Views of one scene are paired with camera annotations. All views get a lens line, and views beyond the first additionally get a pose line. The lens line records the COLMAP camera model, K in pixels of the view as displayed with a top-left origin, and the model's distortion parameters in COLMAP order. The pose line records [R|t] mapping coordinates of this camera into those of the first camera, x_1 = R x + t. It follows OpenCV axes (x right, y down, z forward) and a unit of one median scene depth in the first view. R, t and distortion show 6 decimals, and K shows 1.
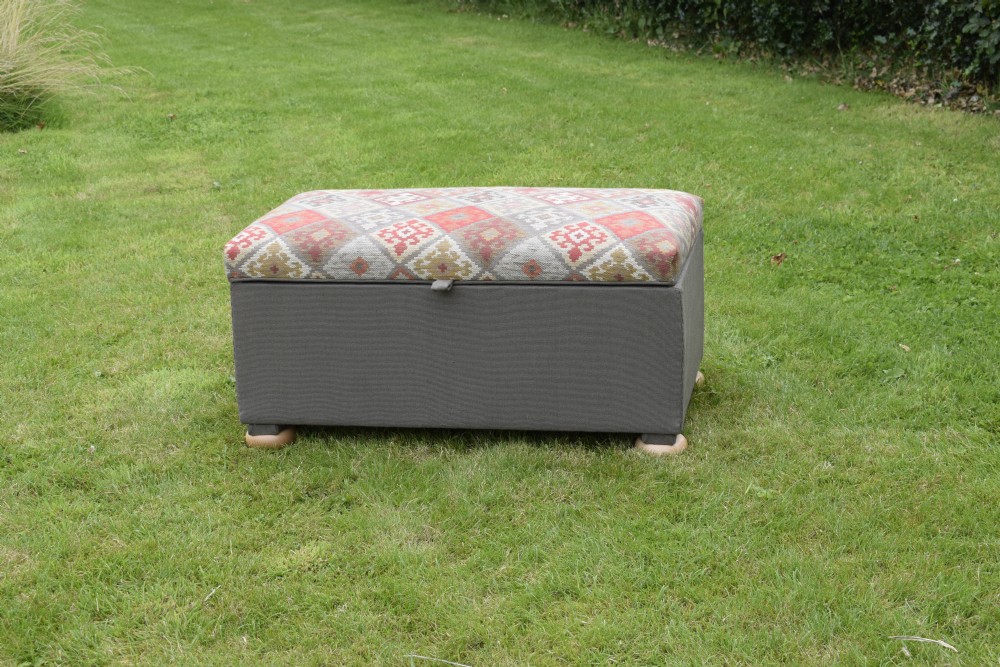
lens RADIAL K [[1747.9, 0, 500.0], [0, 1747.9, 333.5], [0, 0, 1]] dist [-0.016907, -0.024041]
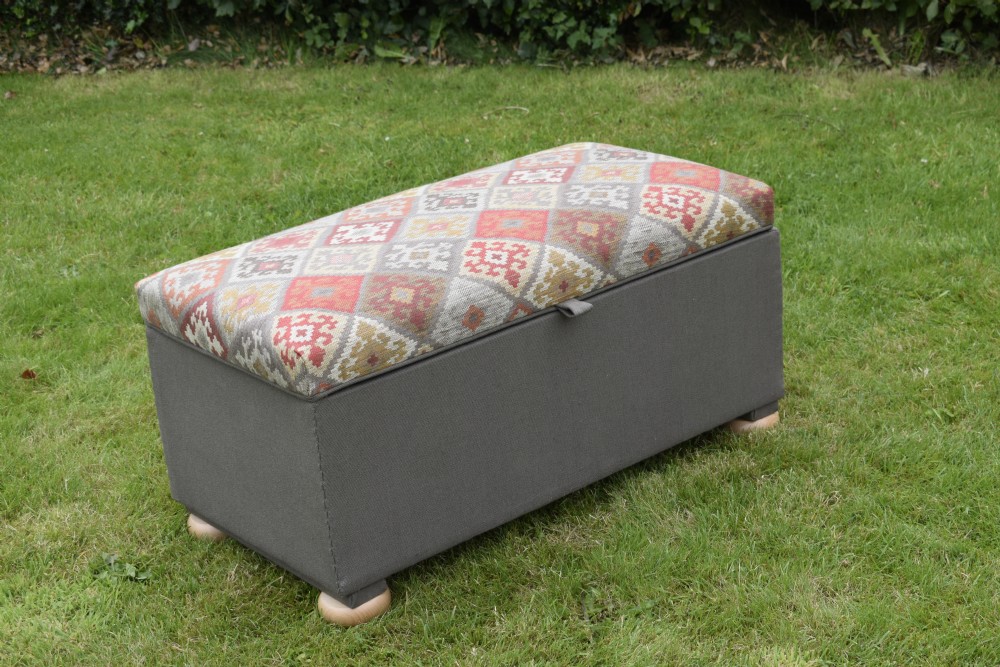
lens RADIAL K [[1851.4, 0, 500.0], [0, 1851.4, 333.5], [0, 0, 1]] dist [-0.016709, 0.013242]
pose [[0.642362, -0.288650, 0.709966, -0.624669], [0.288927, 0.949220, 0.124509, -0.125607], [-0.709854, 0.125149, 0.693142, 0.460514]]
